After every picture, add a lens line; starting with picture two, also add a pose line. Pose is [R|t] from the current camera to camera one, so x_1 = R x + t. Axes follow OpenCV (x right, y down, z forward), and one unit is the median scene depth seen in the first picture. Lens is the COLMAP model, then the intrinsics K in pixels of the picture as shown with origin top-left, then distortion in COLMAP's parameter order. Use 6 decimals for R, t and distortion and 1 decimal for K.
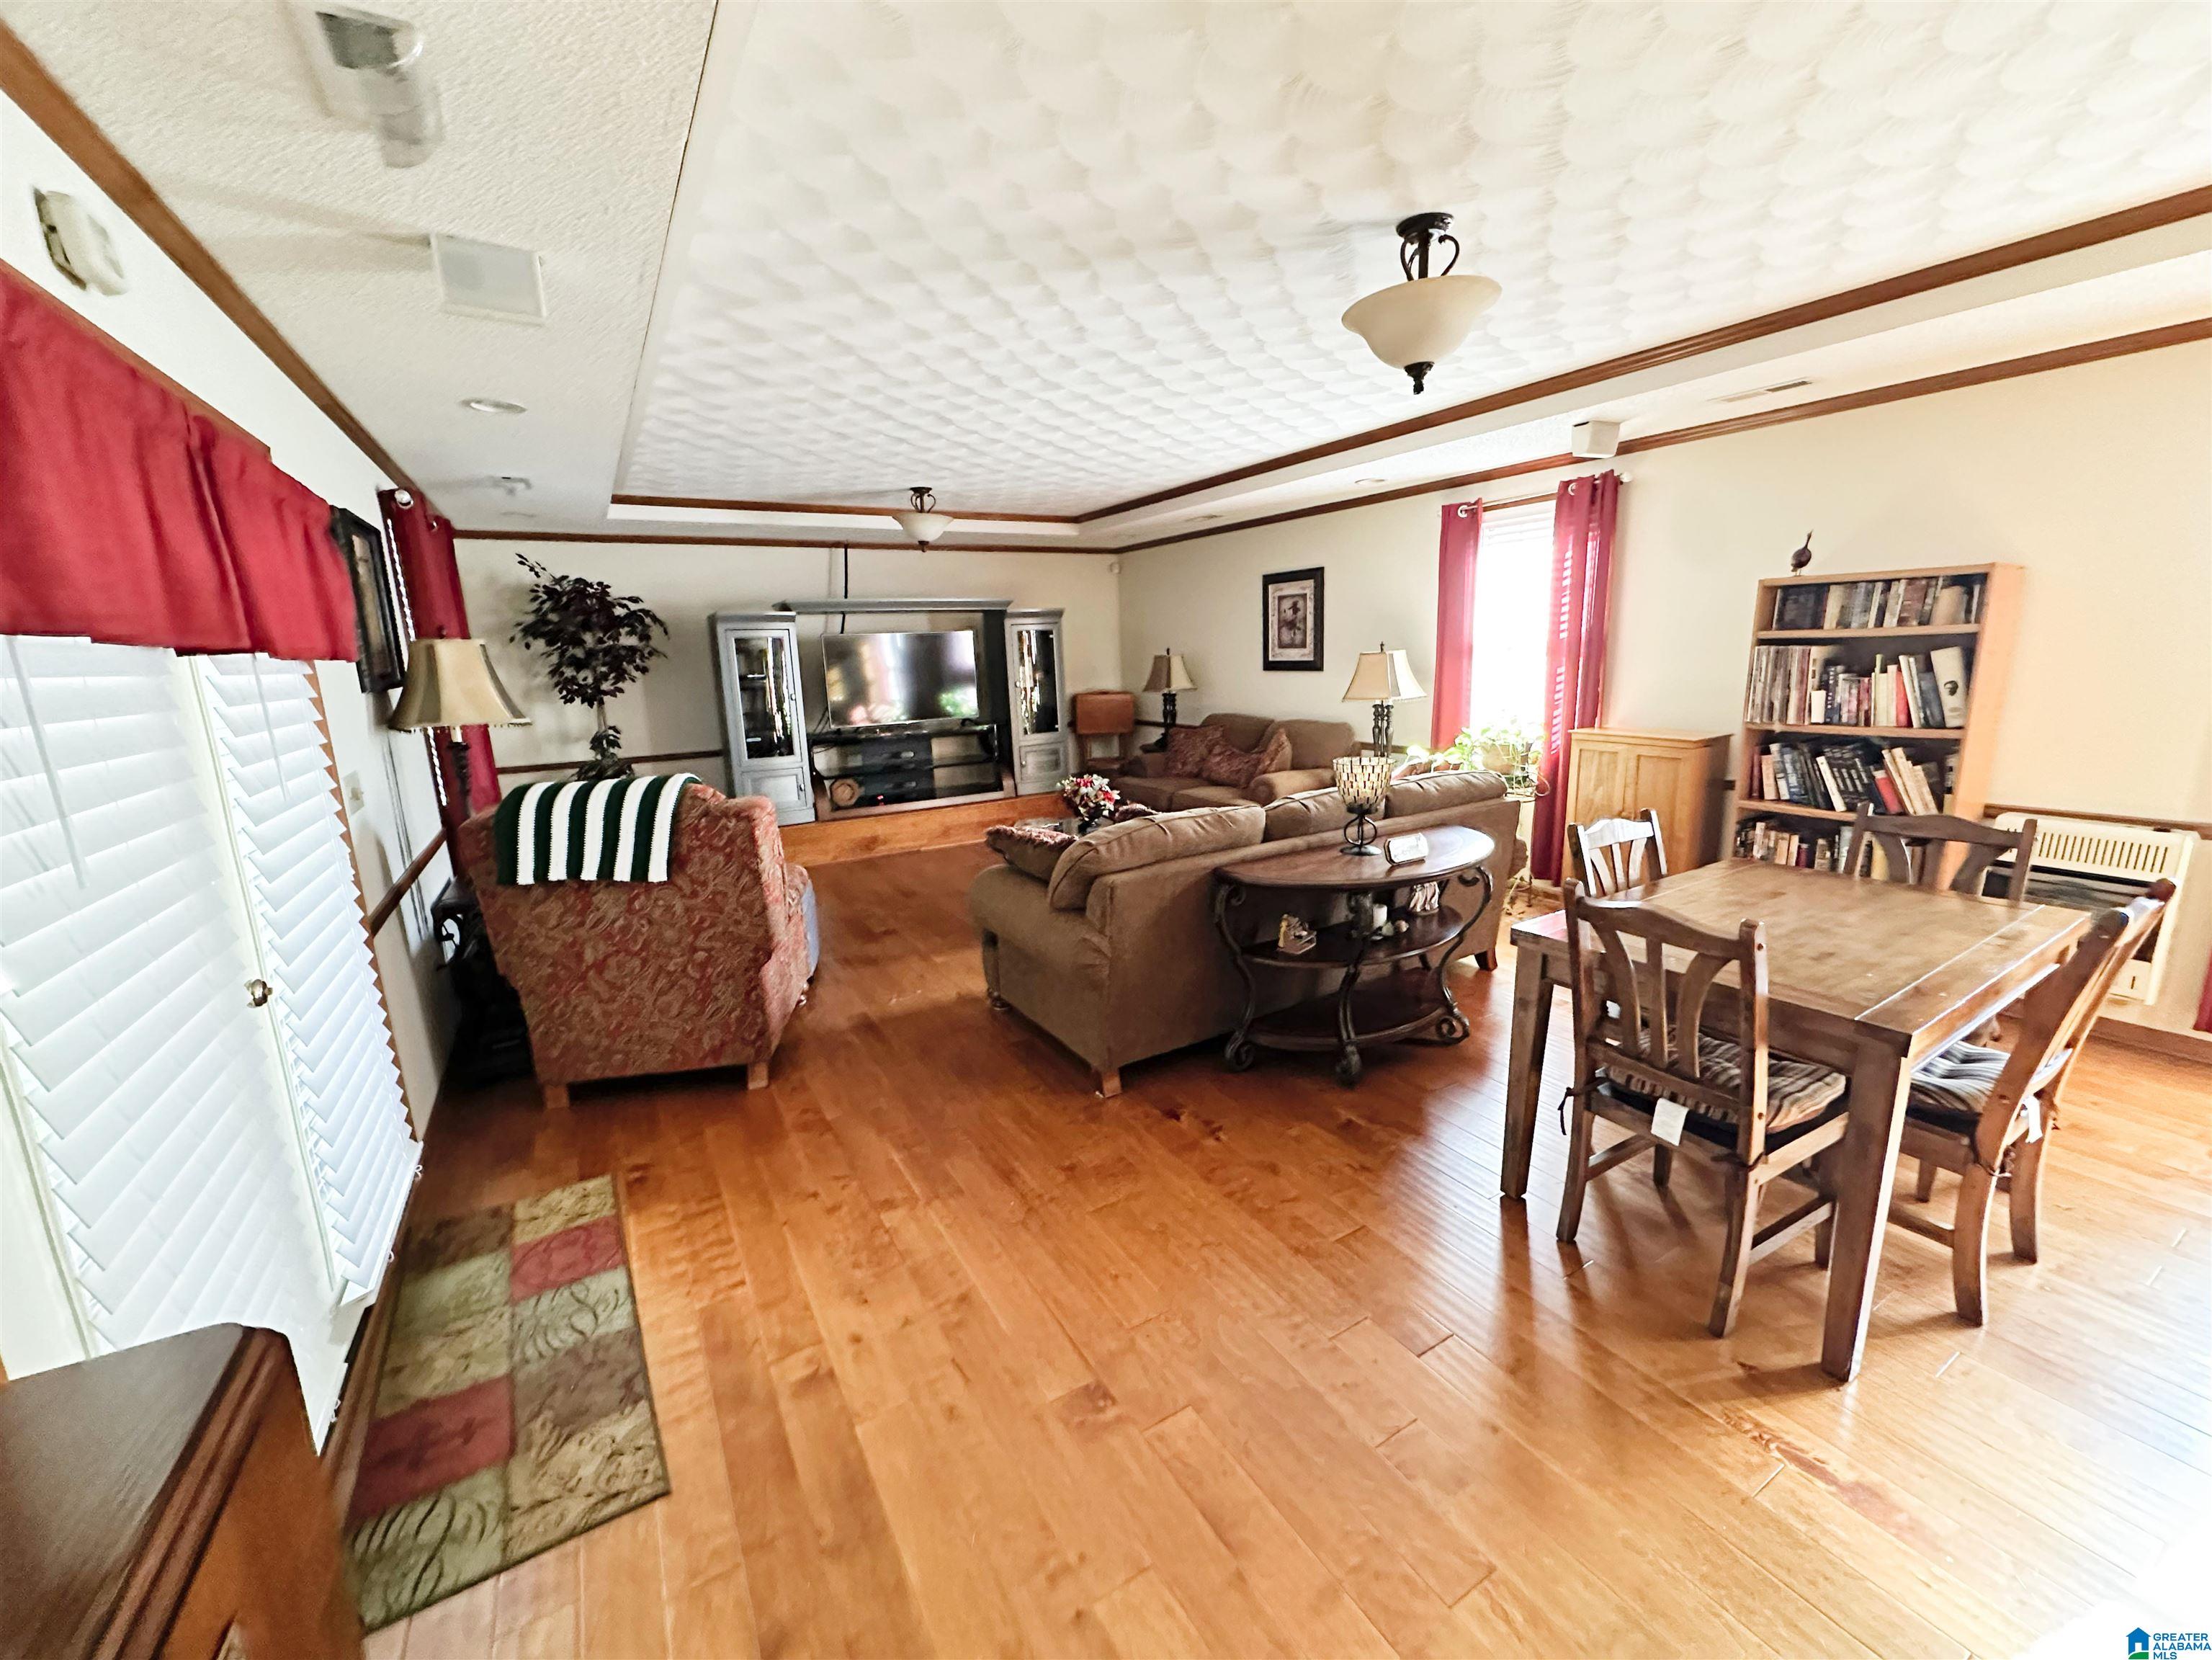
lens RADIAL K [[878.3, 0, 1109.6], [0, 878.3, 825.9], [0, 0, 1]] dist [-0.004957, 0.001060]
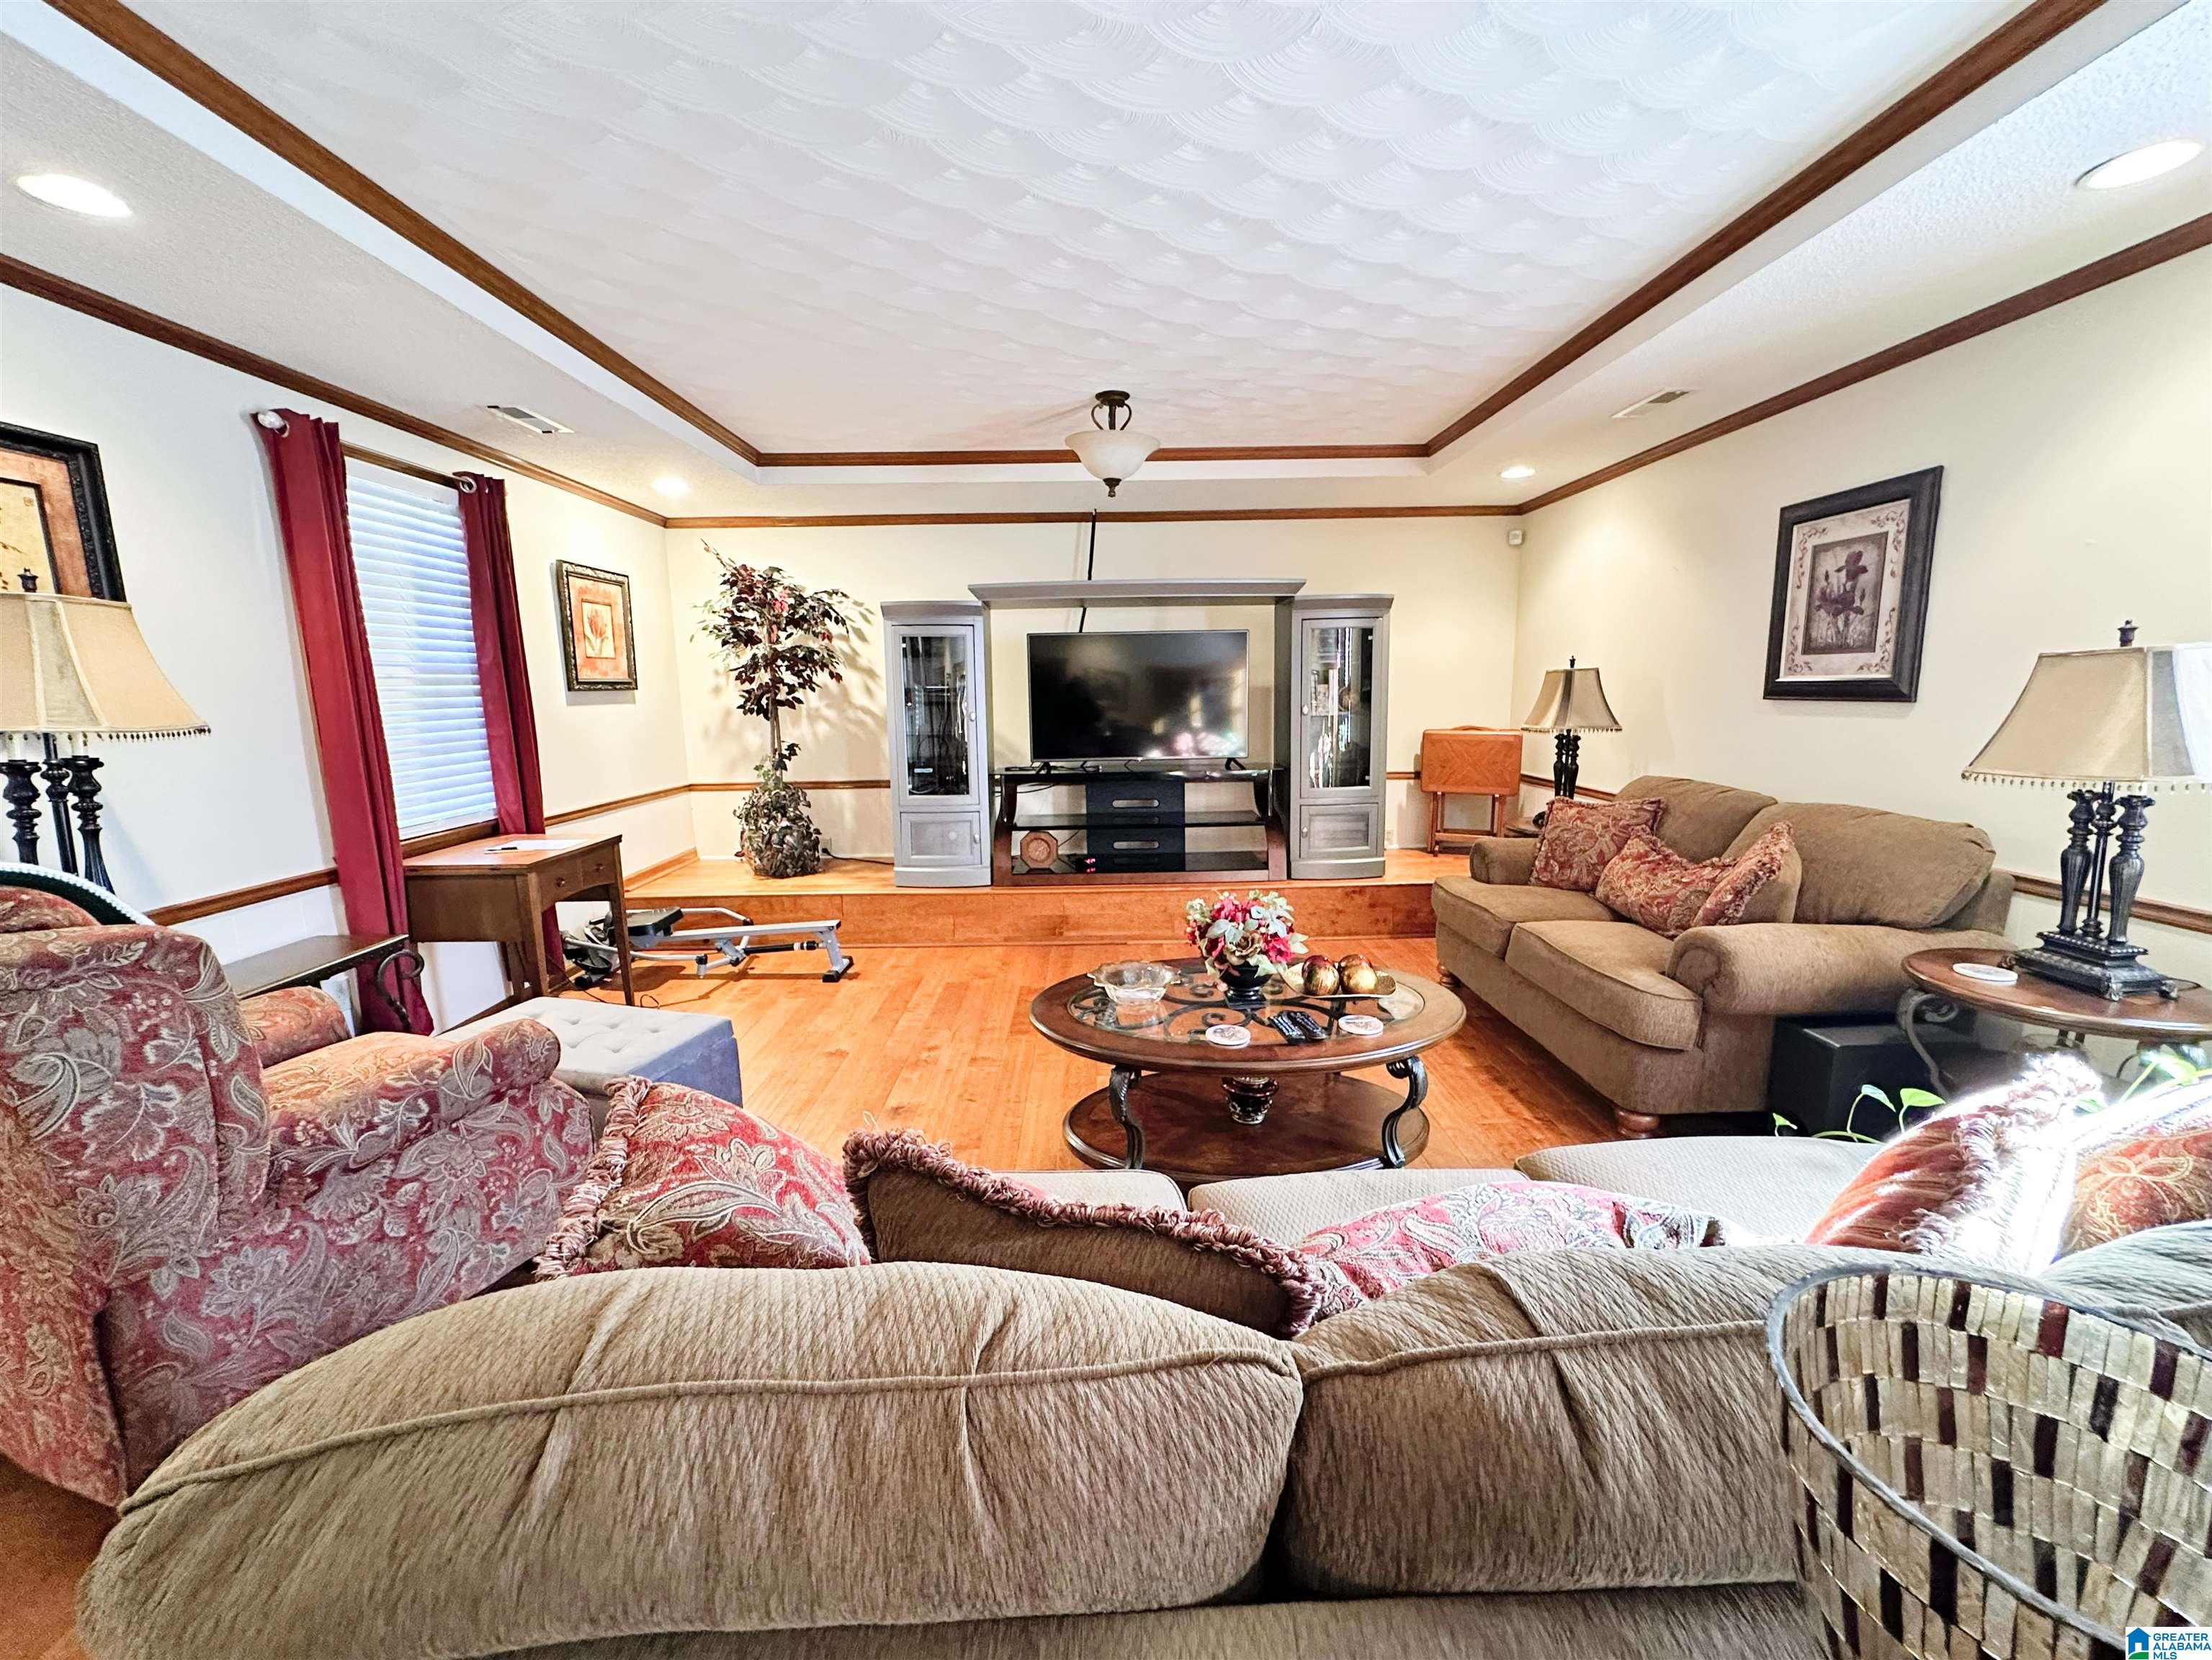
lens RADIAL K [[878.3, 0, 1114.8], [0, 878.3, 832.9], [0, 0, 1]] dist [-0.004957, 0.001060]
pose [[0.869648, 0.099983, -0.483441, 0.100337], [-0.112134, 0.993686, 0.003795, -0.059900], [0.480768, 0.050909, 0.875369, 0.378208]]
